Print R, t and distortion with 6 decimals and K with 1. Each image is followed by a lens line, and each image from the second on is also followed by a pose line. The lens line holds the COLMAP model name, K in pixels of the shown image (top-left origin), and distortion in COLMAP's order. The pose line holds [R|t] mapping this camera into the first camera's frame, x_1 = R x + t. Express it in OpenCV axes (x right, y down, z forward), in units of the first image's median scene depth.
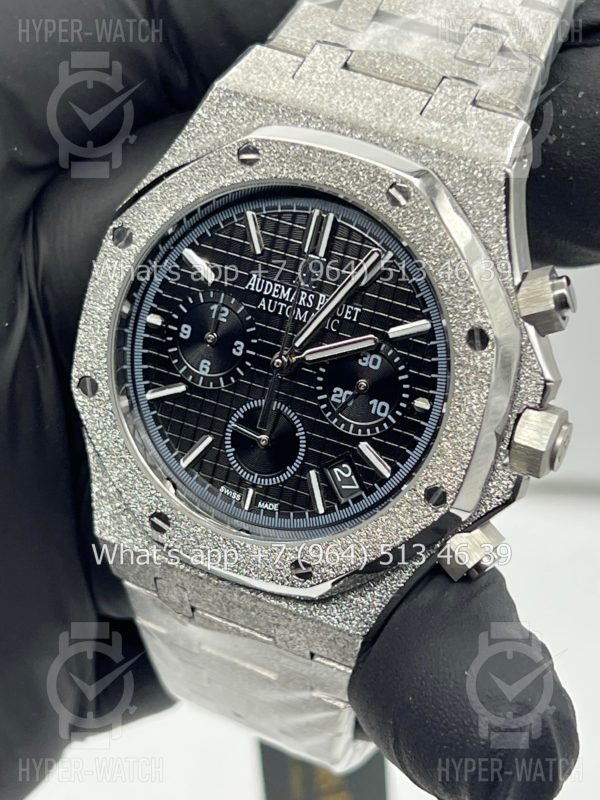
lens RADIAL K [[1893.9, 0, 294.2], [0, 1893.9, 407.0], [0, 0, 1]] dist [0.235513, 0.000000]
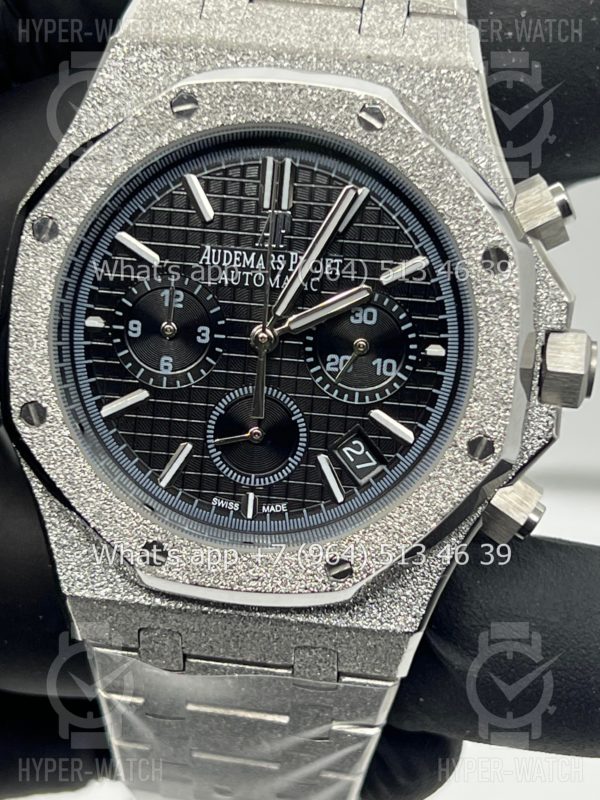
lens RADIAL K [[1893.9, 0, 299.5], [0, 1893.9, 394.2], [0, 0, 1]] dist [0.235513, 0.000000]
pose [[0.946705, -0.185044, 0.263643, -0.221393], [0.205730, 0.977178, -0.052893, 0.050028], [-0.247839, 0.104313, 0.963169, 0.169748]]
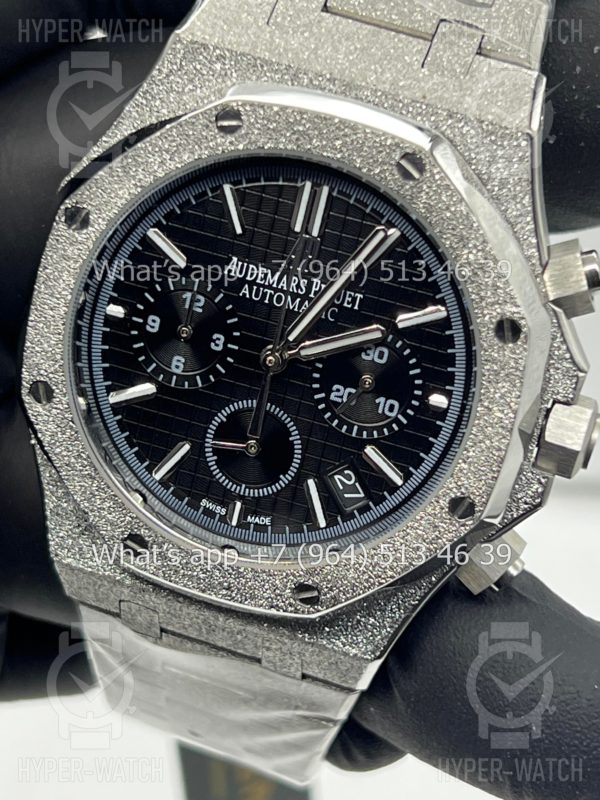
lens RADIAL K [[1893.9, 0, 305.9], [0, 1893.9, 398.6], [0, 0, 1]] dist [0.235513, 0.000000]
pose [[0.987564, -0.050853, 0.148768, -0.121270], [0.037902, 0.995343, 0.088629, -0.081492], [-0.152582, -0.081888, 0.984892, 0.138872]]
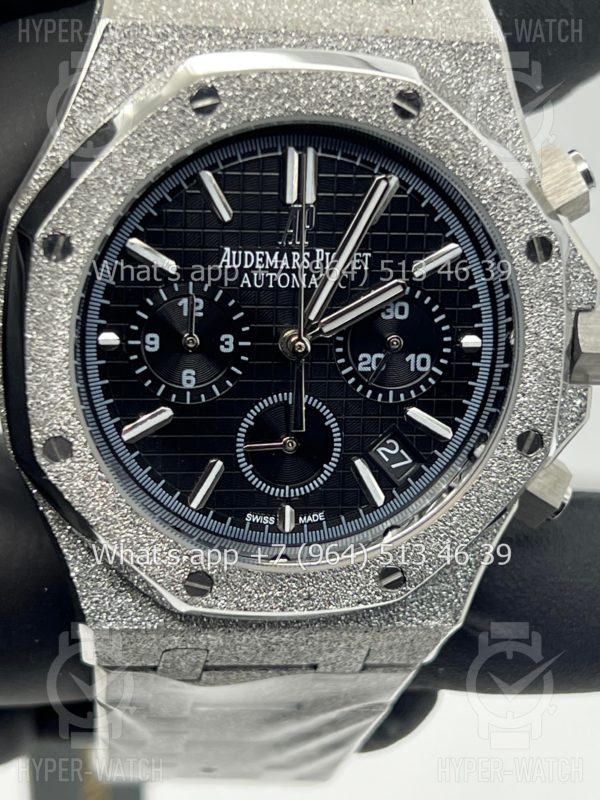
lens RADIAL K [[1893.9, 0, 304.0], [0, 1893.9, 397.8], [0, 0, 1]] dist [0.235513, 0.000000]
pose [[0.838582, -0.308379, 0.449091, -0.368699], [0.264828, 0.951159, 0.158625, -0.127600], [-0.476074, -0.014088, 0.879292, 0.292219]]
